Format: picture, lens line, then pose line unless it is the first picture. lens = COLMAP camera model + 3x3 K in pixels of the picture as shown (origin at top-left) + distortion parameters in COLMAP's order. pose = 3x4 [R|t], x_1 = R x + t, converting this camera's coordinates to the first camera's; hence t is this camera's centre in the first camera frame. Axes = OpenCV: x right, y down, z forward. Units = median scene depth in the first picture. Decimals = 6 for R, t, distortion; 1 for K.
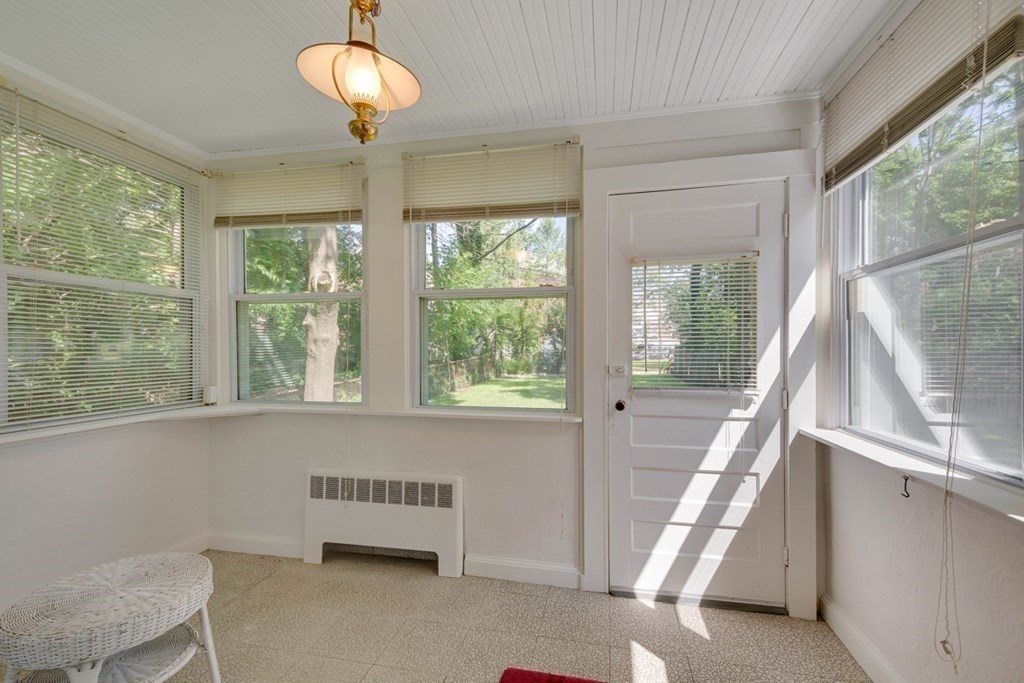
lens RADIAL K [[450.3, 0, 504.0], [0, 450.3, 349.9], [0, 0, 1]] dist [0.011824, -0.002664]
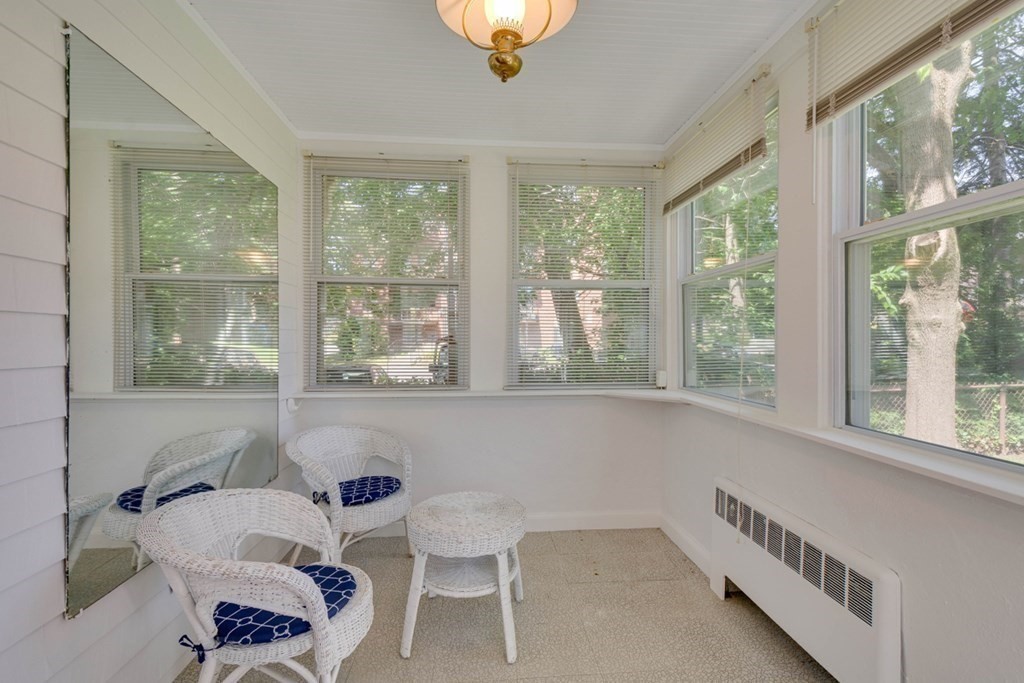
lens RADIAL K [[450.3, 0, 506.5], [0, 450.3, 337.8], [0, 0, 1]] dist [0.011824, -0.002664]
pose [[0.294259, -0.001185, -0.955725, 0.251810], [-0.001098, 0.999998, -0.001577, 0.008406], [0.955725, 0.001513, 0.294258, 0.393210]]
